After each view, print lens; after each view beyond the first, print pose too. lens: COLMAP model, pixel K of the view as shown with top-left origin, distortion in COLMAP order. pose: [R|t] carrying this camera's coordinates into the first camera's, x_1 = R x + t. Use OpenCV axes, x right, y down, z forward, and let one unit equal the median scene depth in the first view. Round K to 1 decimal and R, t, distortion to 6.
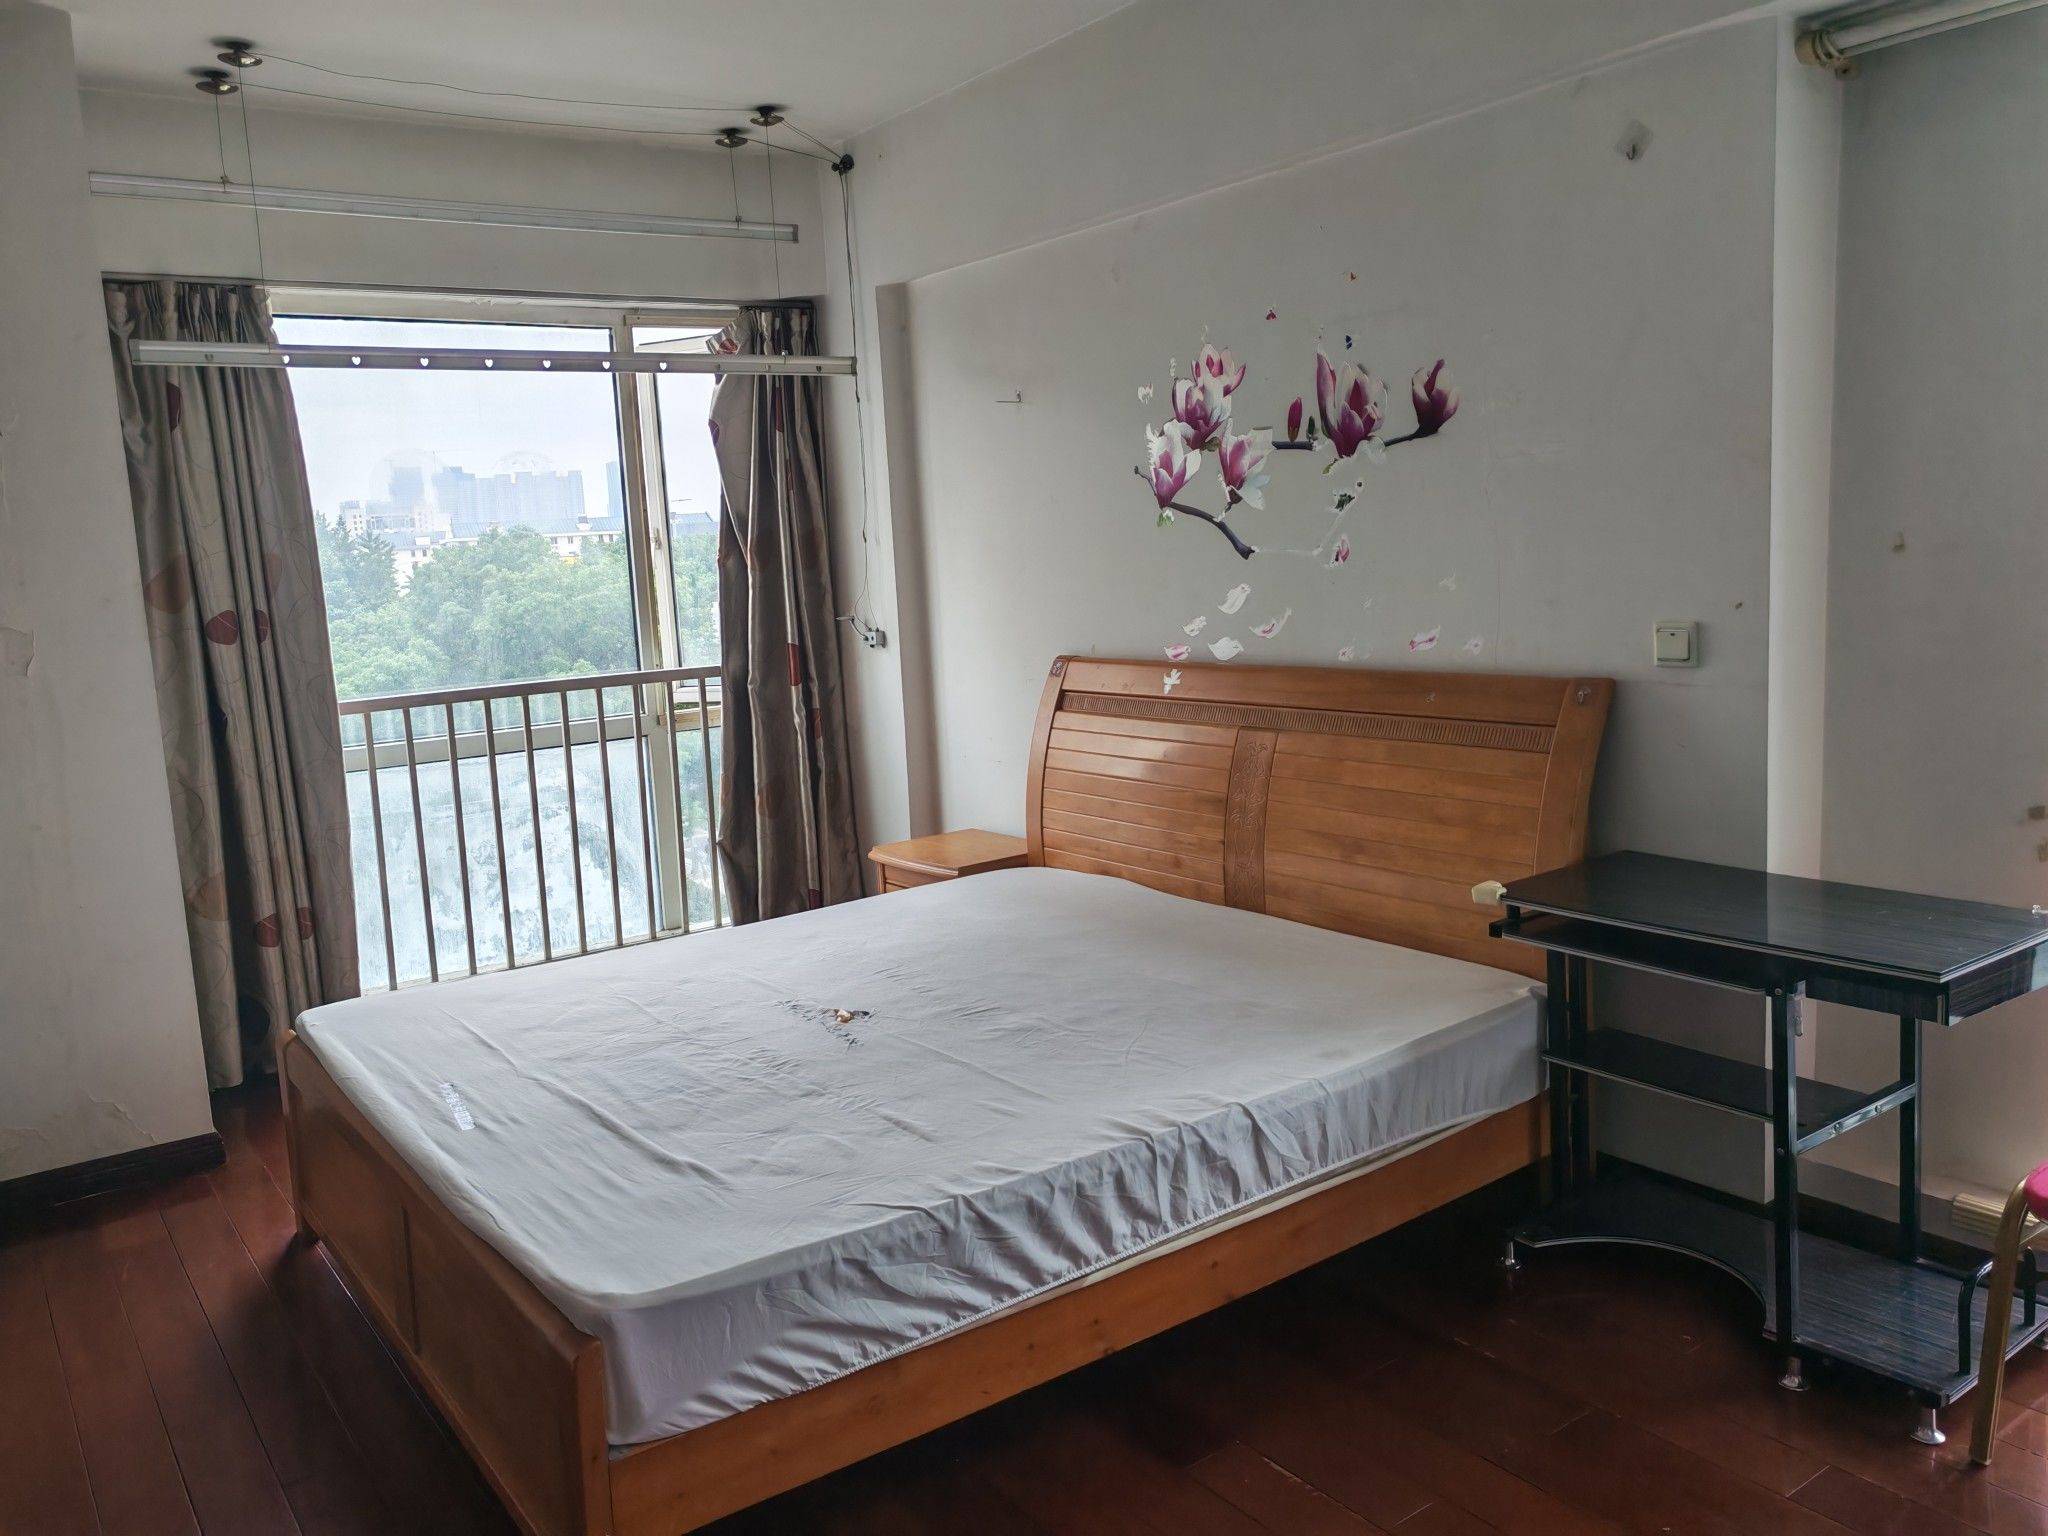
lens RADIAL K [[1569.8, 0, 1024.0], [0, 1569.8, 768.0], [0, 0, 1]] dist [0.005845, 0.004060]
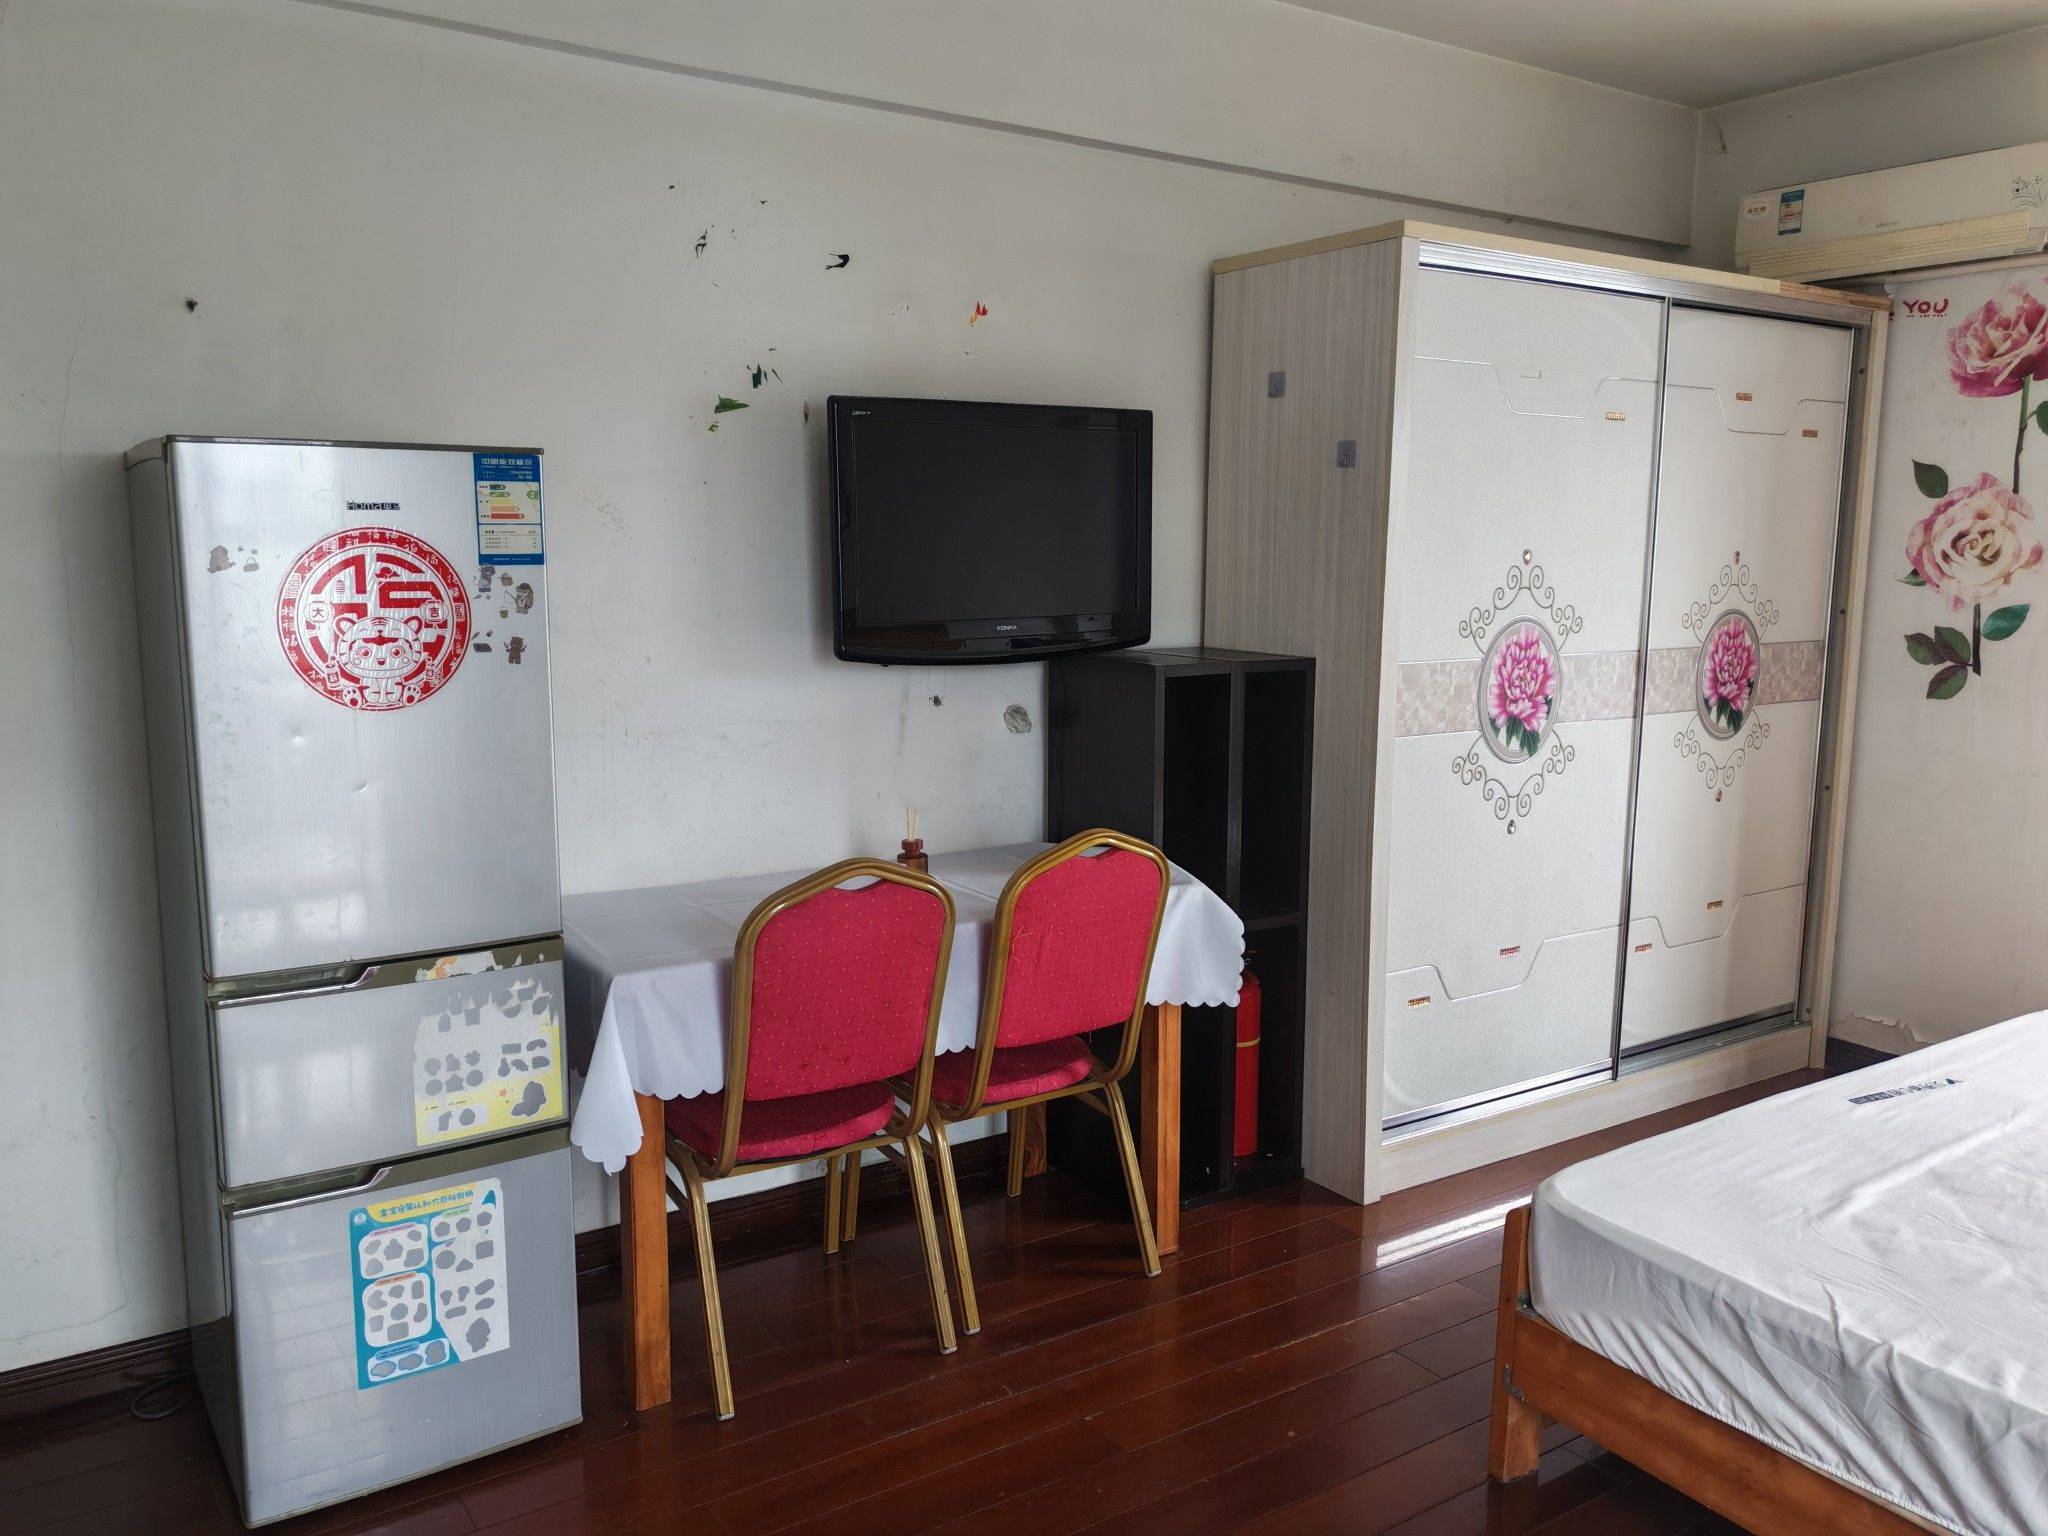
lens RADIAL K [[1569.8, 0, 1024.0], [0, 1569.8, 768.0], [0, 0, 1]] dist [0.005845, 0.004060]
pose [[-0.036193, 0.192306, -0.980667, 0.772596], [-0.145297, 0.969870, 0.195551, -0.129678], [0.988726, 0.149566, -0.007161, 0.521174]]
